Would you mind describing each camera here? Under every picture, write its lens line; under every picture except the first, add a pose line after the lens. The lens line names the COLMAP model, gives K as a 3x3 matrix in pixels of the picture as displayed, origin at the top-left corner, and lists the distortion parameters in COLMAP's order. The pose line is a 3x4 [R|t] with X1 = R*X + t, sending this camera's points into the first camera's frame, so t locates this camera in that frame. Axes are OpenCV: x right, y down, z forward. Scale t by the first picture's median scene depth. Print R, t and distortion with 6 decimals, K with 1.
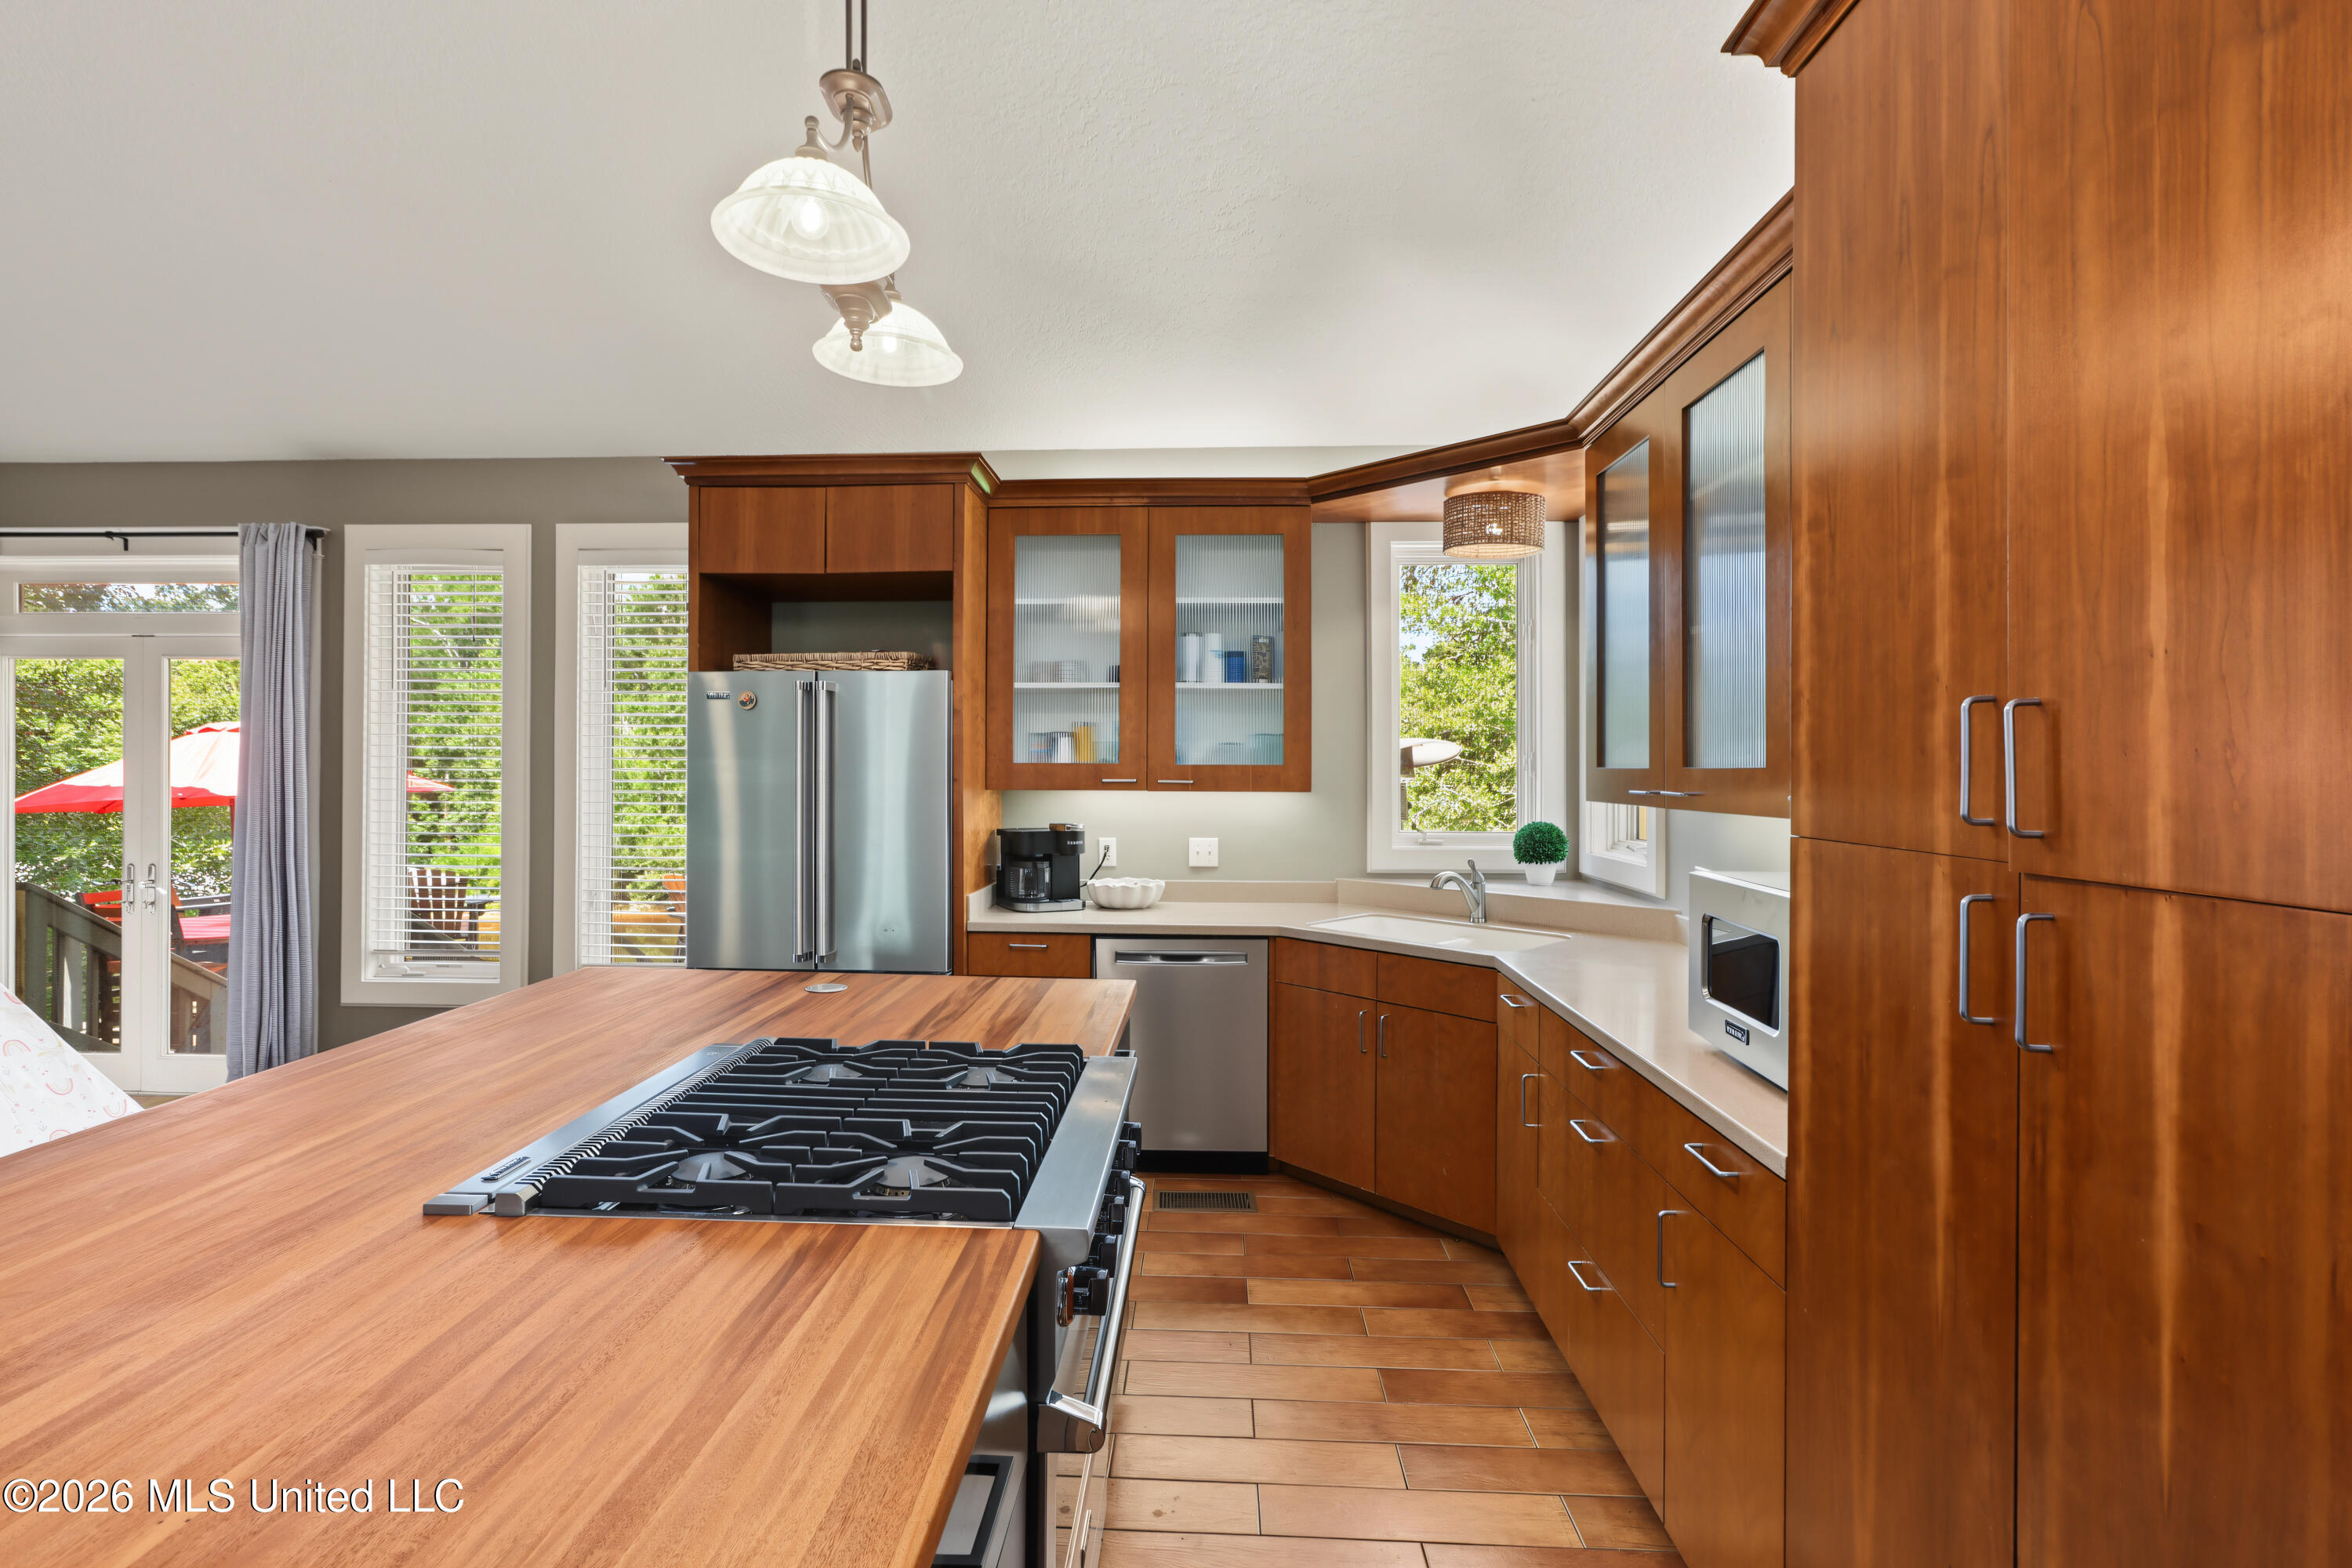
lens RADIAL K [[1119.3, 0, 1169.7], [0, 1119.3, 764.4], [0, 0, 1]] dist [-0.004262, 0.005441]
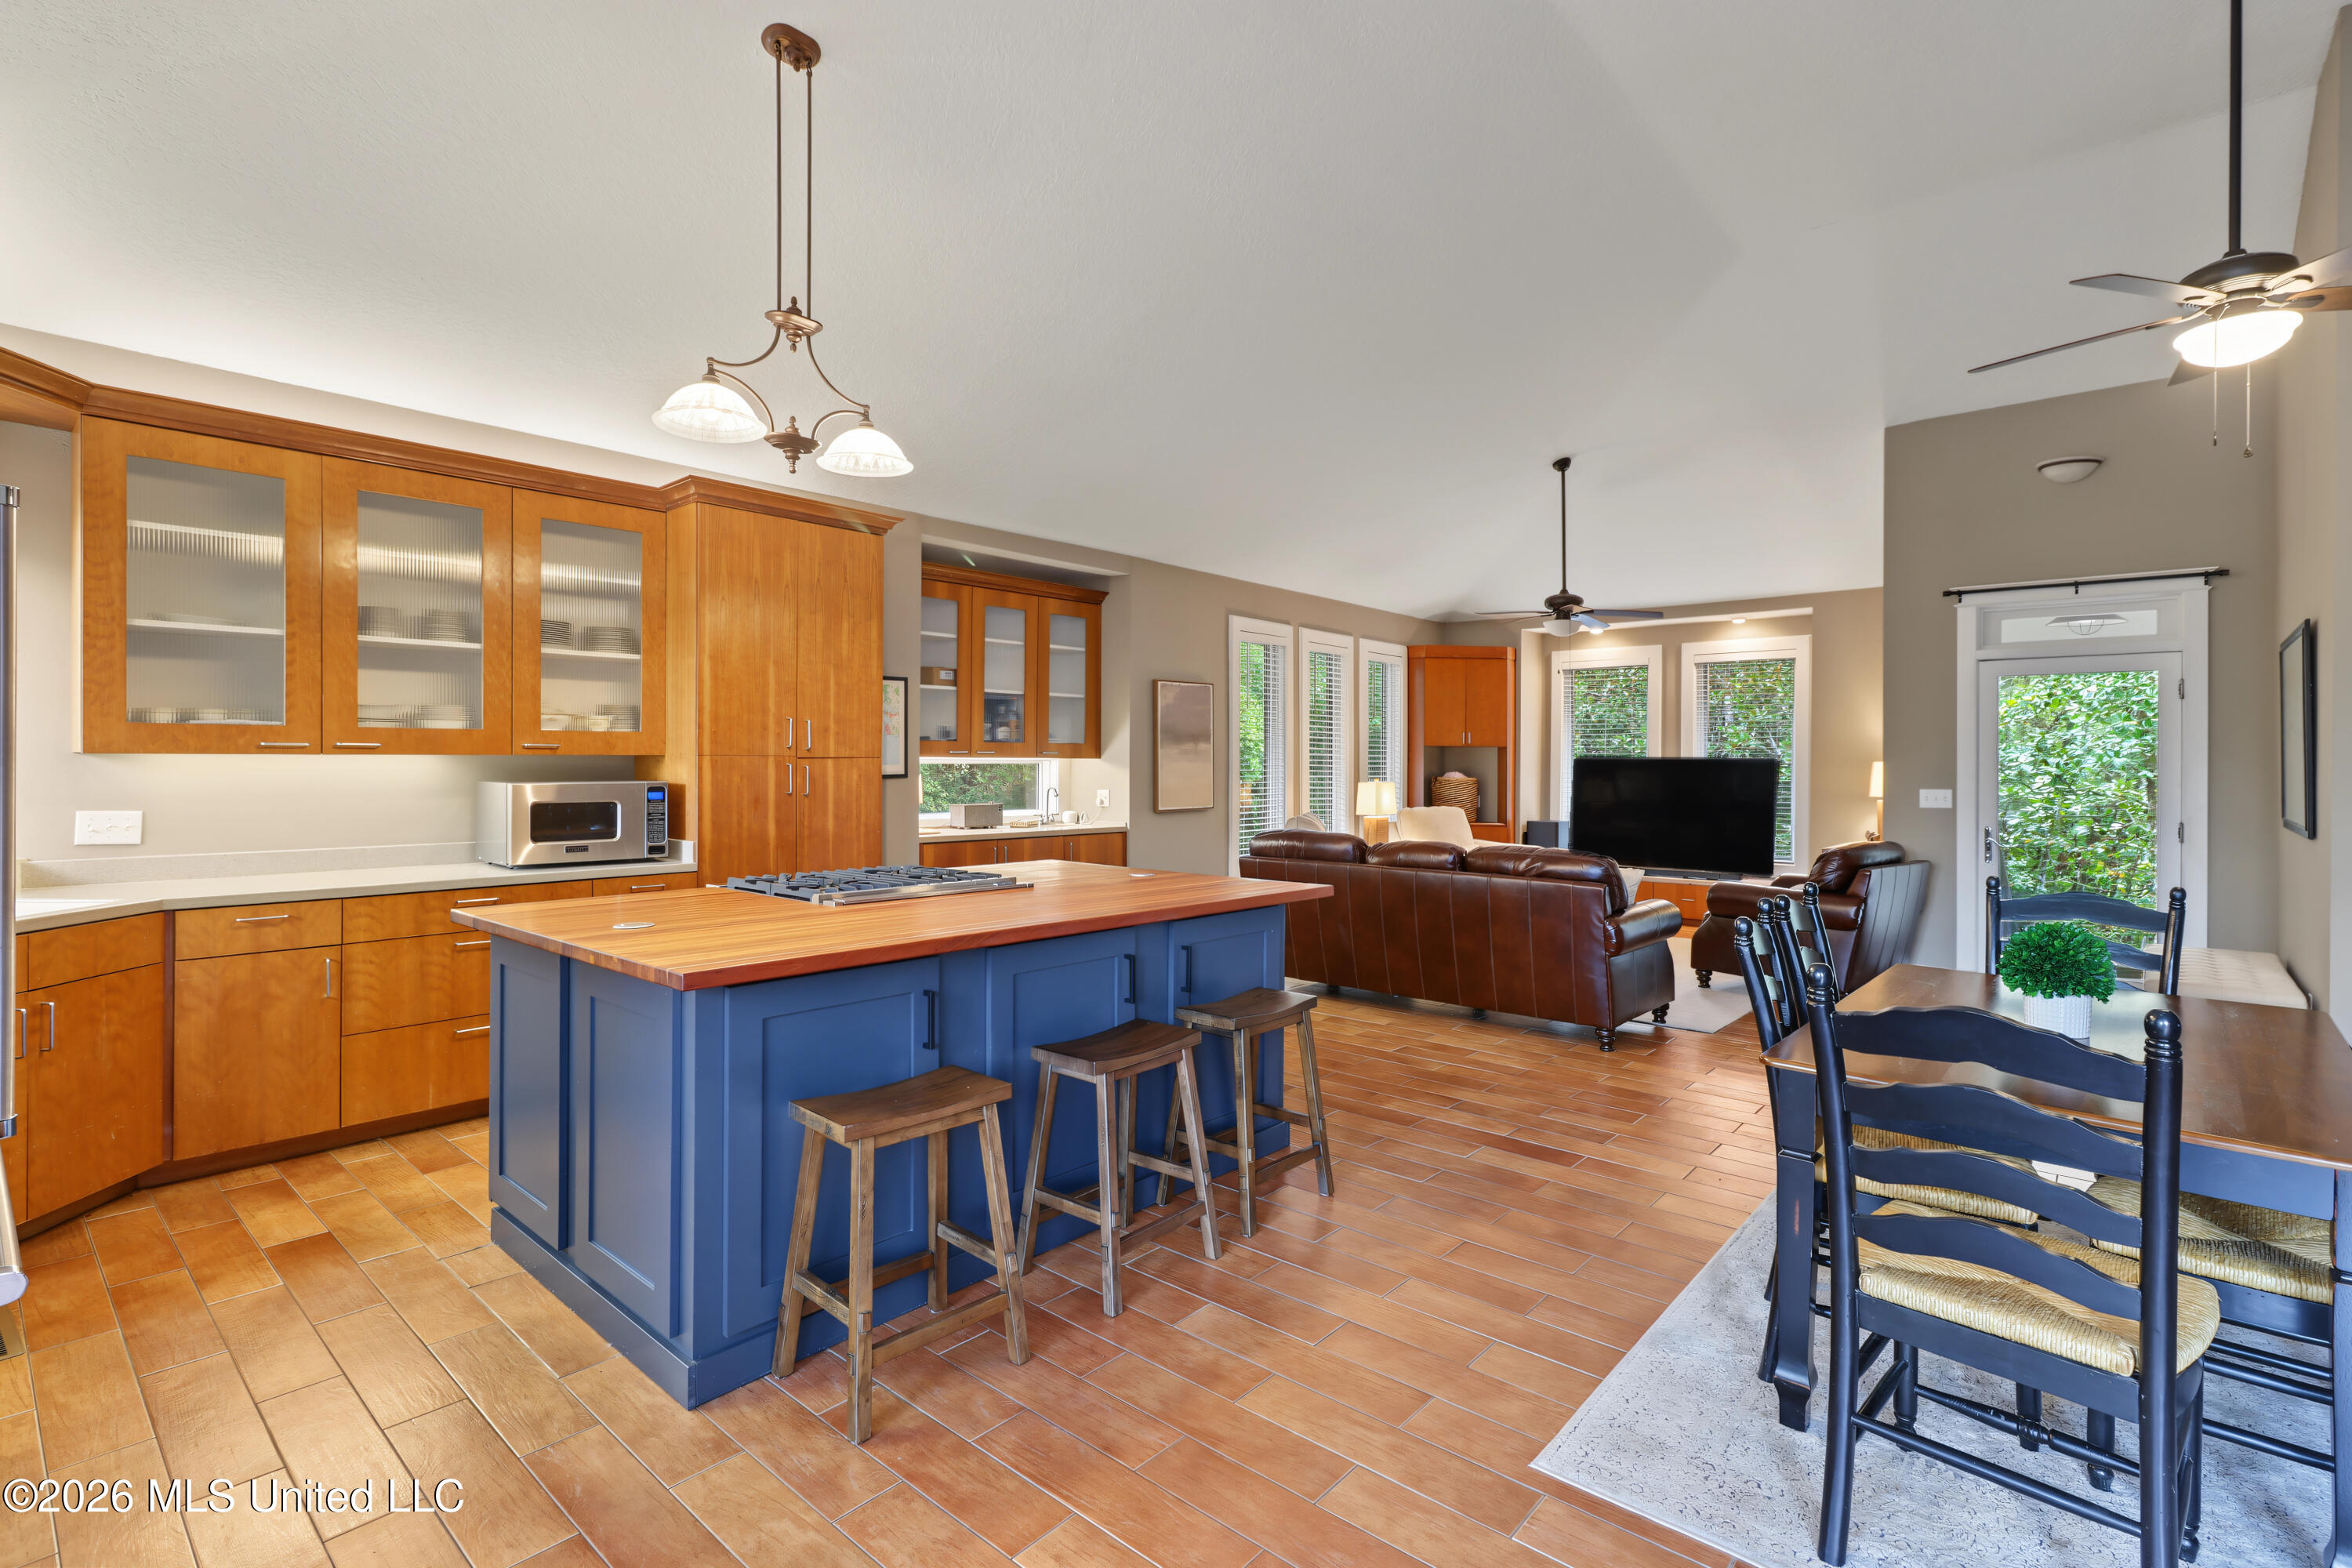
lens RADIAL K [[1119.3, 0, 1164.5], [0, 1119.3, 762.5], [0, 0, 1]] dist [-0.004262, 0.005441]
pose [[-0.773820, -0.004456, 0.633390, -0.853669], [-0.003816, 0.999990, 0.002373, 0.027300], [-0.633394, -0.000581, -0.773829, 0.937310]]
